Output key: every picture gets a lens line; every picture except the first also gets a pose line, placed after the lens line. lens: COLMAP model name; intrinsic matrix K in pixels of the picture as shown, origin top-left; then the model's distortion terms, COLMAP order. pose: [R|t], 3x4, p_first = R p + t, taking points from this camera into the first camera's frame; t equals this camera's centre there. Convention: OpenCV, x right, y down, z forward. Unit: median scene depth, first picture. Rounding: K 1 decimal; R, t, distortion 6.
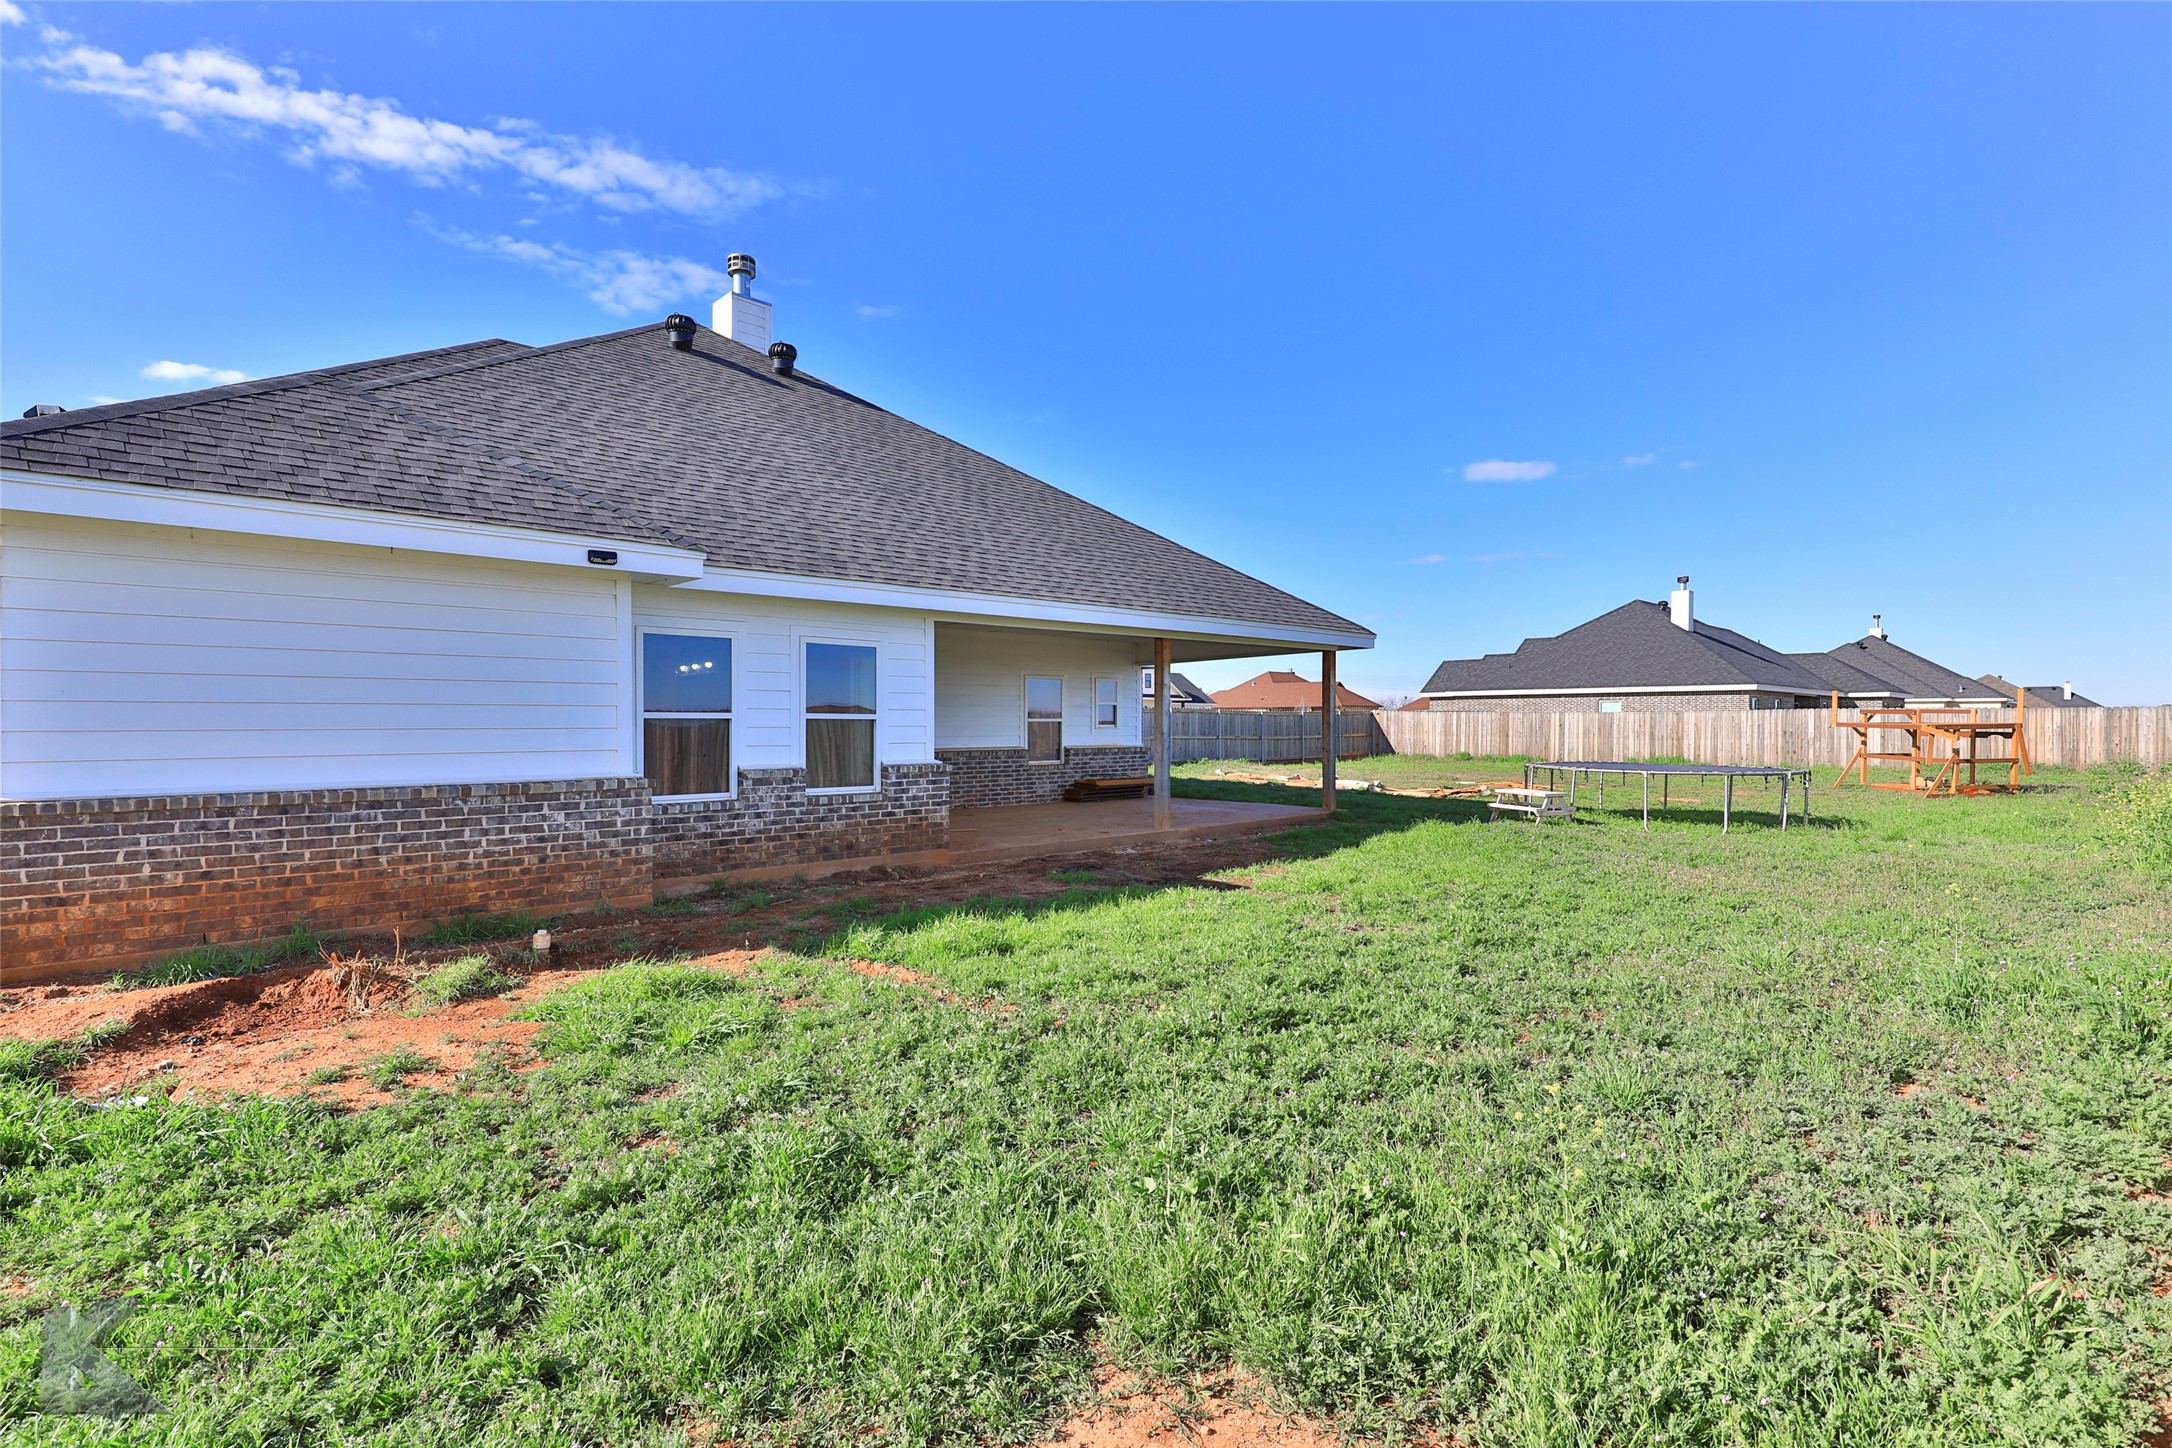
lens RADIAL K [[1025.8, 0, 1088.0], [0, 1025.8, 720.6], [0, 0, 1]] dist [0.023357, -0.002675]
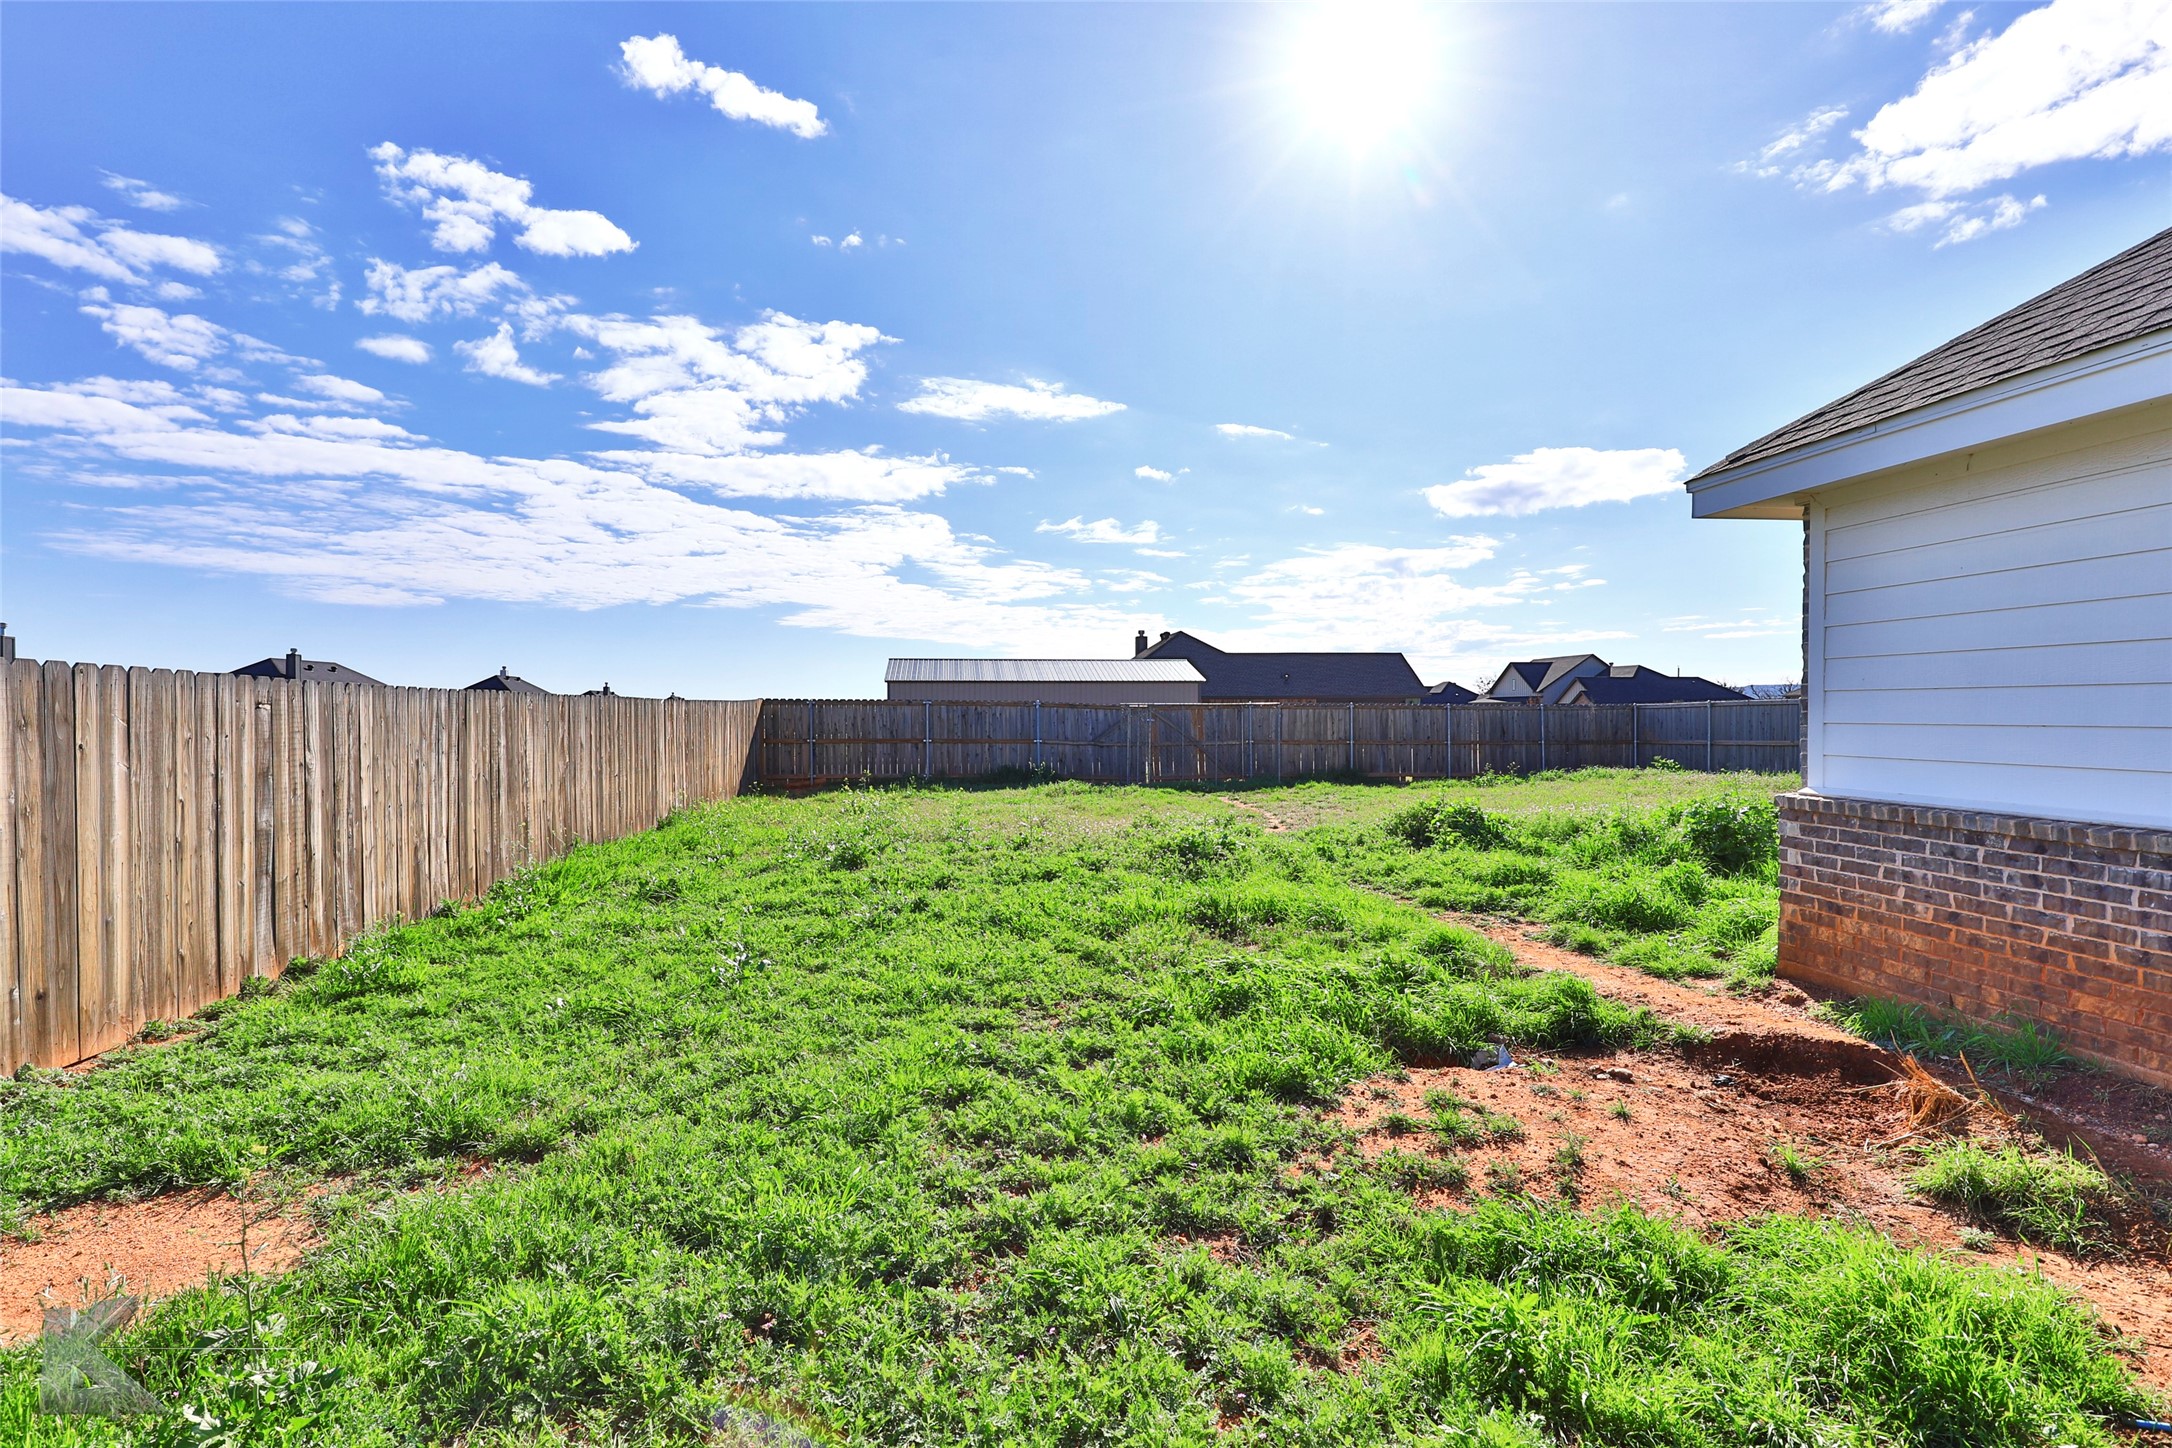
lens RADIAL K [[1025.8, 0, 1086.0], [0, 1025.8, 722.5], [0, 0, 1]] dist [0.023357, -0.002675]
pose [[-0.600671, 0.007198, -0.799464, 0.129958], [-0.002993, 0.999932, 0.011252, 0.000673], [0.799490, 0.009152, -0.600609, 0.934048]]
